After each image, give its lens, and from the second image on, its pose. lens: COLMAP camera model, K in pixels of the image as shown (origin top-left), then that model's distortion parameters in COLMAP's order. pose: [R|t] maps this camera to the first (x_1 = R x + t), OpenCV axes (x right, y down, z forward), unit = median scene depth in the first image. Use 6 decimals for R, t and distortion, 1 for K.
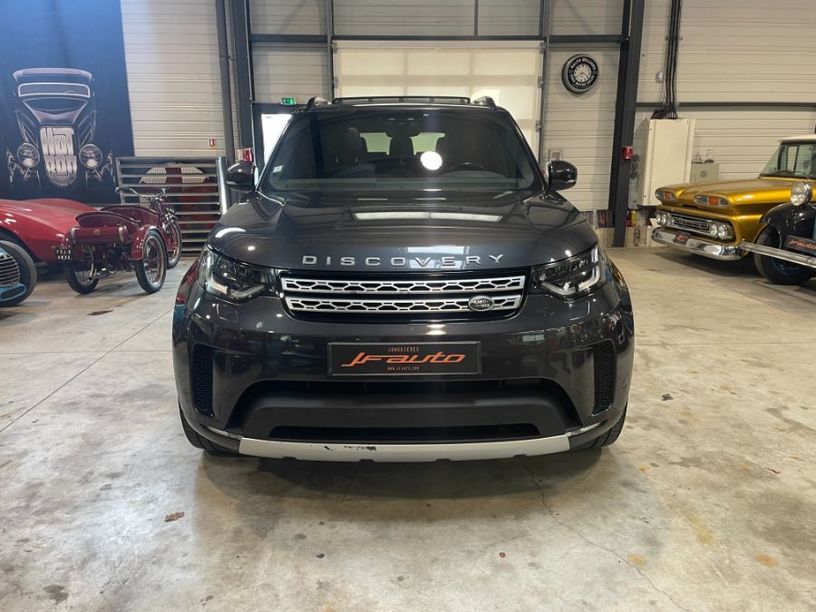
lens RADIAL K [[614.2, 0, 406.6], [0, 614.2, 302.9], [0, 0, 1]] dist [0.094546, -0.126777]
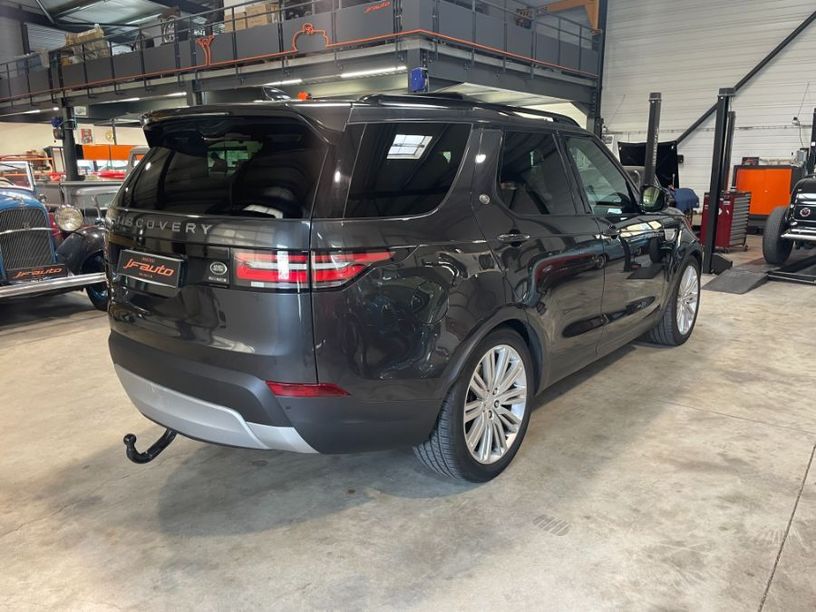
lens RADIAL K [[614.2, 0, 406.6], [0, 614.2, 302.9], [0, 0, 1]] dist [0.094546, -0.126777]
pose [[-0.761398, -0.135148, 0.634042, -0.679206], [0.157829, 0.909958, 0.383492, -0.546506], [-0.628780, 0.392060, -0.671509, 2.171873]]
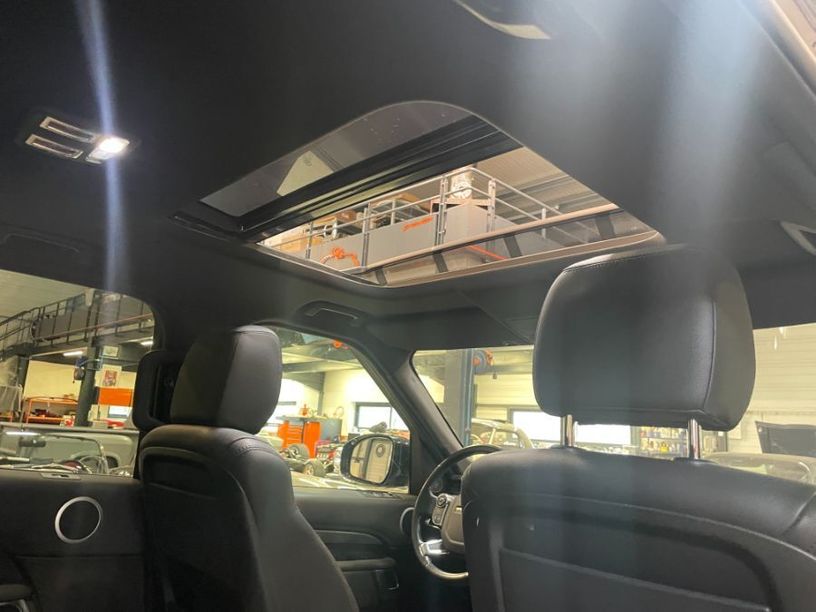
lens RADIAL K [[614.2, 0, 406.6], [0, 614.2, 302.9], [0, 0, 1]] dist [0.094546, -0.126777]
pose [[-0.672638, 0.117942, 0.730512, -0.204578], [0.106055, 0.992390, -0.062570, -0.311712], [-0.732332, 0.035388, -0.680027, 1.458641]]
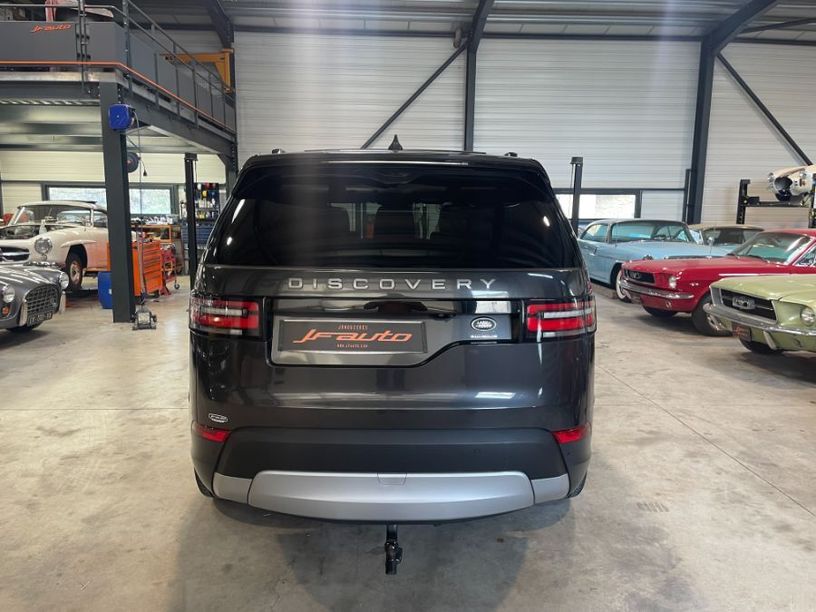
lens RADIAL K [[617.5, 0, 401.4], [0, 617.5, 306.4], [0, 0, 1]] dist [0.101537, -0.132654]
pose [[-0.999975, -0.005292, -0.004661, -0.018827], [-0.006640, 0.929272, 0.369337, -0.603942], [0.002377, 0.369358, -0.929284, 2.409871]]
